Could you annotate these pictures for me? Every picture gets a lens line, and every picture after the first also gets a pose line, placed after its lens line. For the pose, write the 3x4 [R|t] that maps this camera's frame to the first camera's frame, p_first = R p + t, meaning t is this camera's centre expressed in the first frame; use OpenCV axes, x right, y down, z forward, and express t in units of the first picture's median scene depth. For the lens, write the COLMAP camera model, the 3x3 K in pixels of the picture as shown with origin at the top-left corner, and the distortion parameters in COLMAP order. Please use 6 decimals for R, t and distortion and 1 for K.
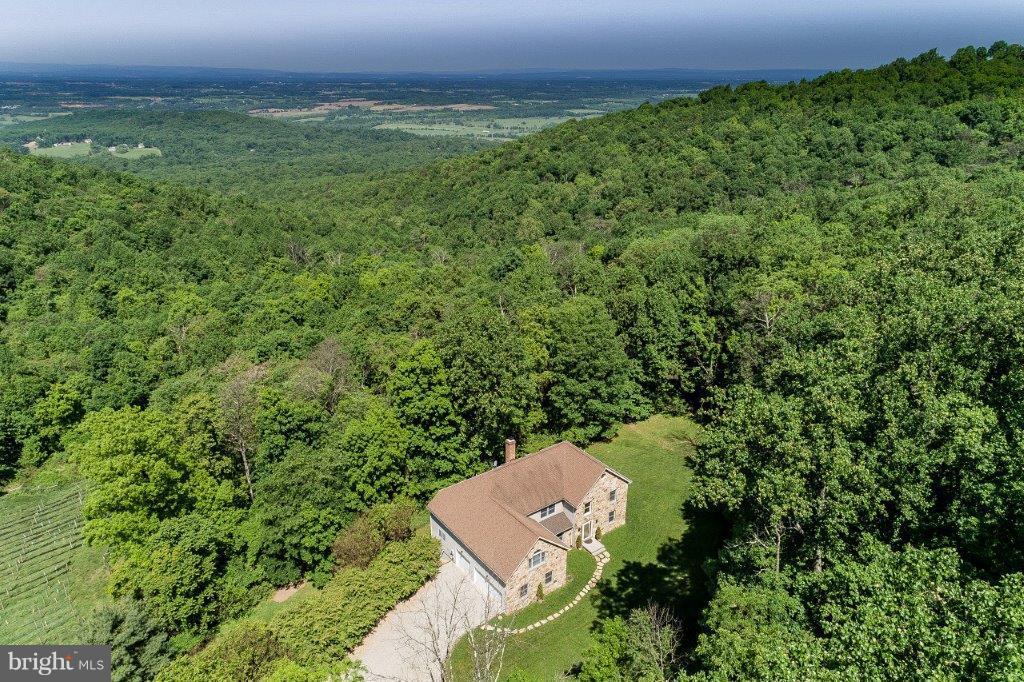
lens RADIAL K [[727.4, 0, 511.6], [0, 727.4, 335.2], [0, 0, 1]] dist [0.002408, 0.001867]
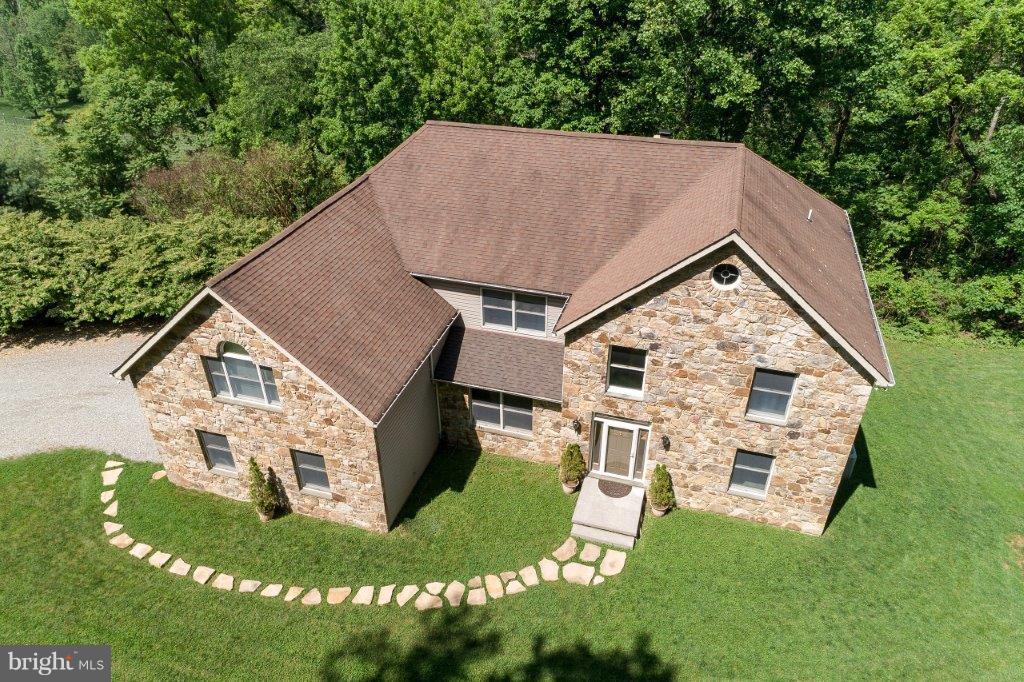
lens RADIAL K [[674.0, 0, 499.9], [0, 674.0, 344.6], [0, 0, 1]] dist [0.003375, 0.000951]
pose [[0.585528, 0.419295, -0.693793, 0.239401], [-0.285967, 0.907661, 0.307204, 0.170208], [0.758538, 0.018525, 0.651365, 0.813656]]
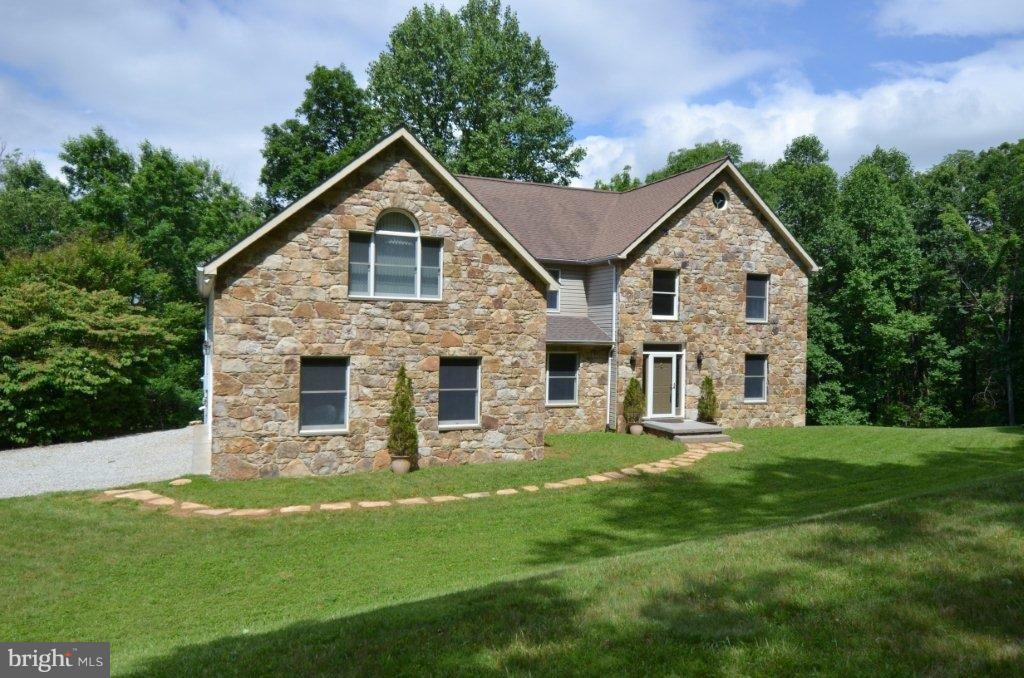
lens RADIAL K [[727.4, 0, 511.6], [0, 727.4, 333.2], [0, 0, 1]] dist [0.002408, 0.001867]
pose [[0.971411, 0.003061, -0.237385, 0.114617], [-0.092963, 0.924973, -0.368488, 0.371221], [0.218447, 0.380021, 0.898813, 0.722688]]
